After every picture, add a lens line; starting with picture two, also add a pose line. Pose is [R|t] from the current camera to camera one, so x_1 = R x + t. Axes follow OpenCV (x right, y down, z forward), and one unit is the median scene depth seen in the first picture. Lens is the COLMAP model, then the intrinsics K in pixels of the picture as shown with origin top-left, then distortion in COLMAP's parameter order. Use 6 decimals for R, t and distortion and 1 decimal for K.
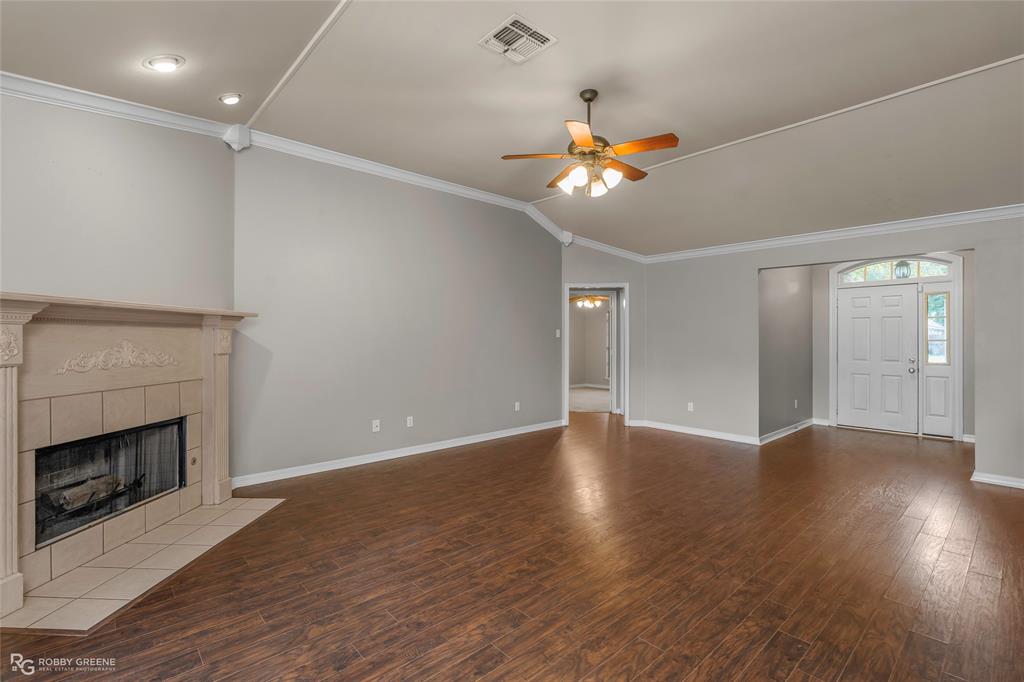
lens RADIAL K [[469.3, 0, 509.1], [0, 469.3, 336.1], [0, 0, 1]] dist [0.002071, 0.000575]
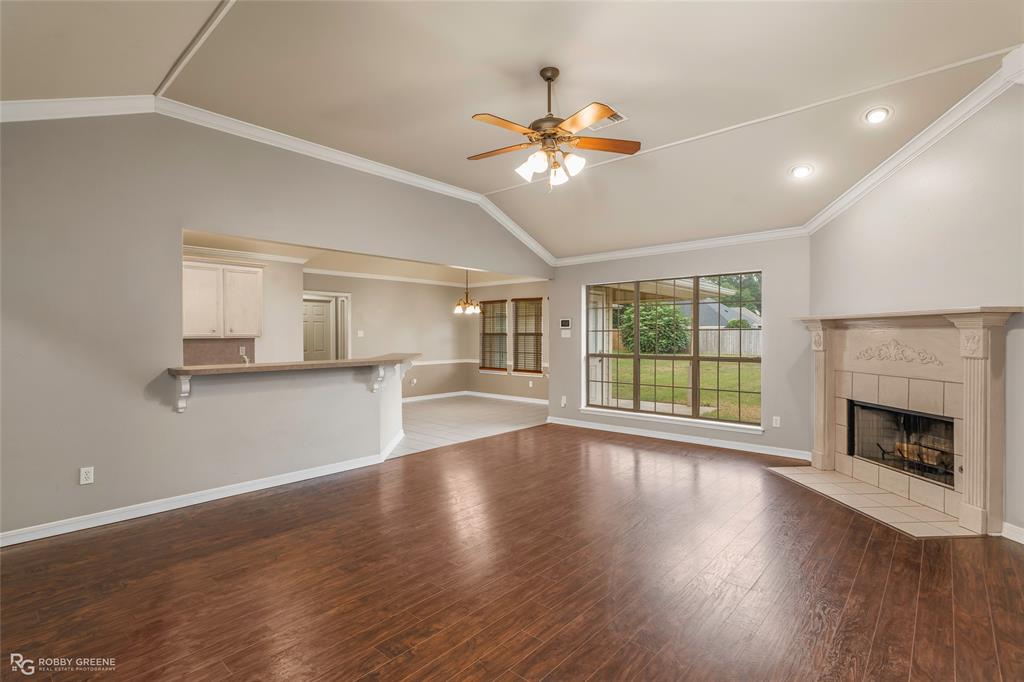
lens RADIAL K [[488.2, 0, 516.3], [0, 488.2, 346.8], [0, 0, 1]] dist [-0.012893, -0.000434]
pose [[-0.991580, 0.000758, -0.129497, 0.326568], [-0.002067, 0.999763, 0.021679, 0.001309], [0.129482, 0.021764, -0.991343, 1.765614]]
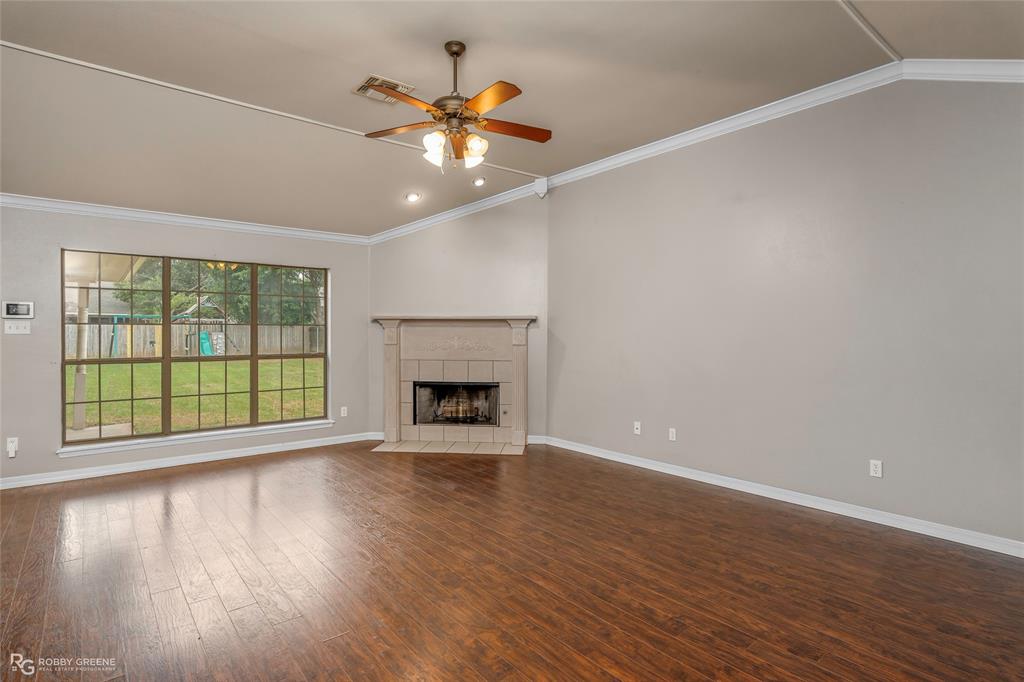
lens RADIAL K [[522.1, 0, 514.0], [0, 522.1, 337.6], [0, 0, 1]] dist [-0.000706, -0.000178]
pose [[-0.033554, 0.008513, -0.999401, 1.018885], [-0.001570, 0.999962, 0.008571, 0.002366], [0.999436, 0.001857, -0.033539, 1.044134]]
